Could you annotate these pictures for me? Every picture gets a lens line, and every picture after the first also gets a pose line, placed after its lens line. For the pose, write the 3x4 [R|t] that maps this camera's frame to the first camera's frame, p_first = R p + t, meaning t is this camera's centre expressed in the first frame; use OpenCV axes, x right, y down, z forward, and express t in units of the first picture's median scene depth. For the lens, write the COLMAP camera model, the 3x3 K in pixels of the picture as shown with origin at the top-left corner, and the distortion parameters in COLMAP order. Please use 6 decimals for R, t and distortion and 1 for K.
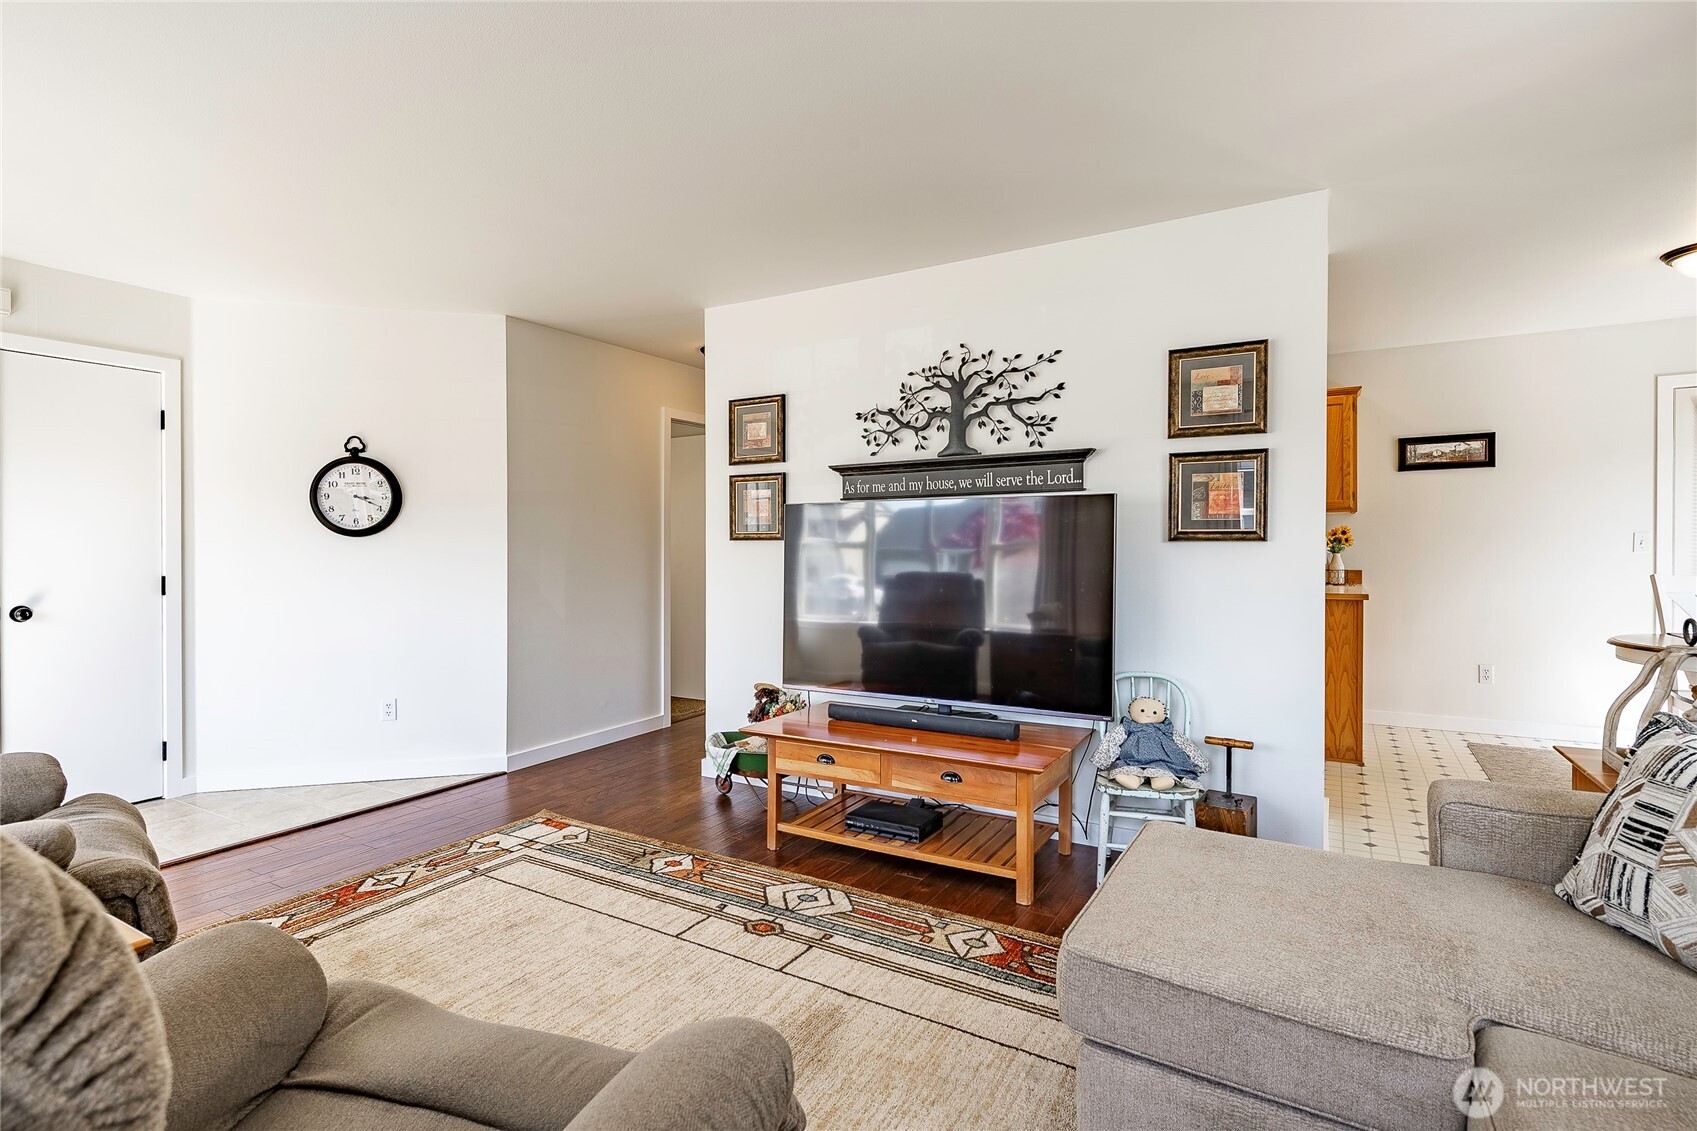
lens RADIAL K [[816.5, 0, 844.7], [0, 816.5, 550.7], [0, 0, 1]] dist [-0.006780, -0.003598]
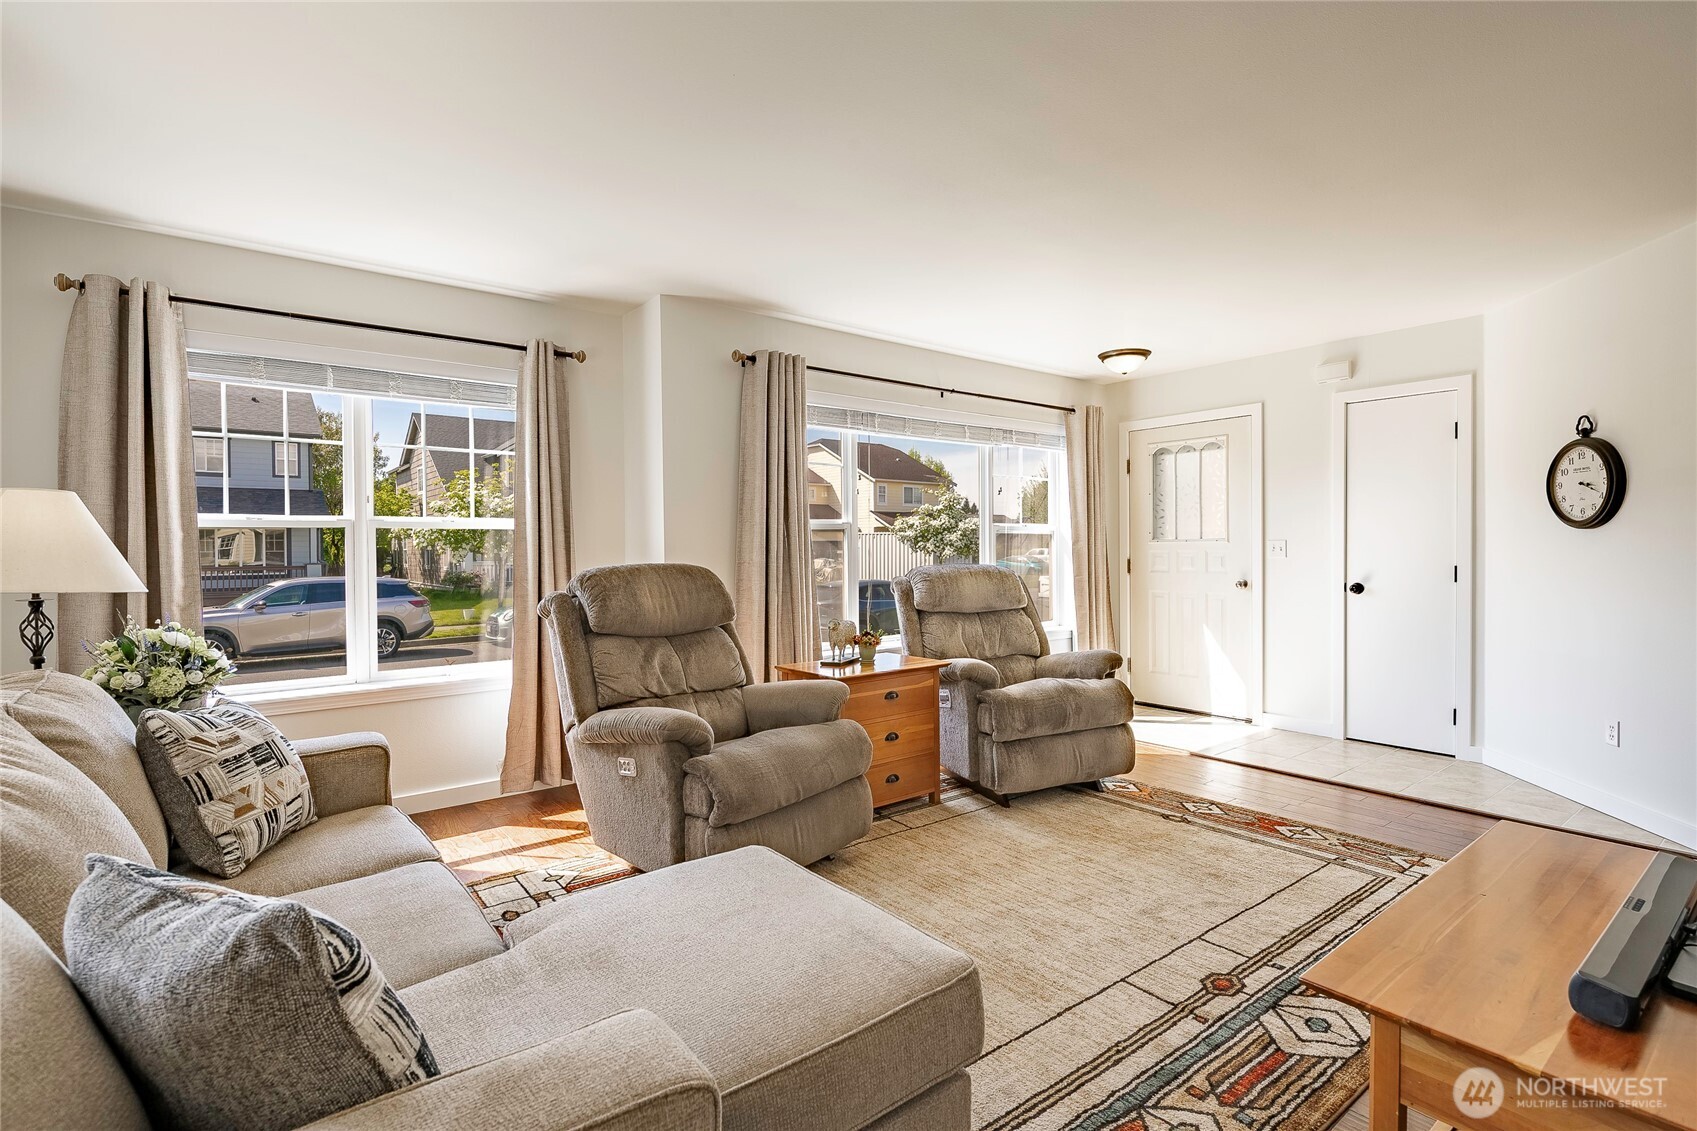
lens RADIAL K [[816.5, 0, 846.2], [0, 816.5, 552.4], [0, 0, 1]] dist [-0.006780, -0.003598]
pose [[-0.367049, 0.015574, -0.930071, 0.629163], [0.004806, 0.999878, 0.014846, -0.010014], [0.930189, 0.000980, -0.367079, 0.699600]]
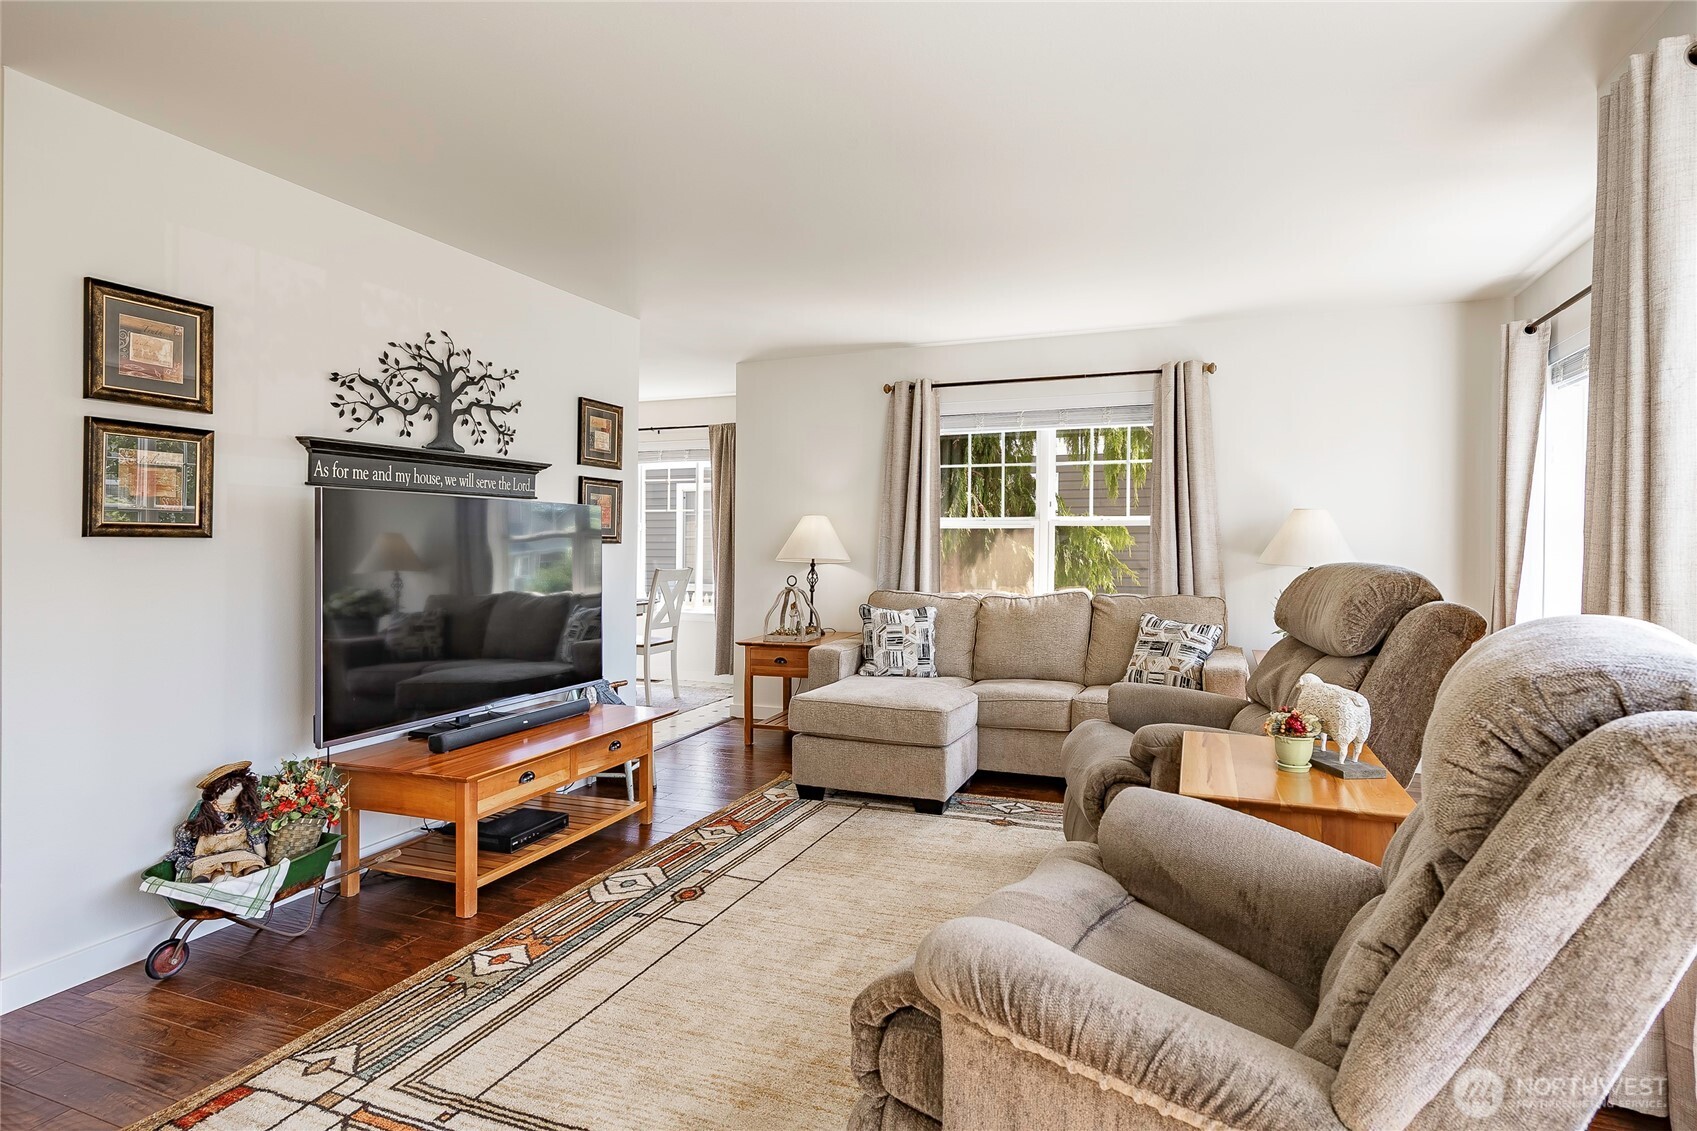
lens RADIAL K [[888.4, 0, 856.0], [0, 888.4, 569.5], [0, 0, 1]] dist [-0.001877, -0.002355]
pose [[-0.161387, -0.021507, 0.986657, -0.964163], [0.011289, 0.999657, 0.023637, 0.001498], [-0.986827, 0.014953, -0.161089, 0.713680]]
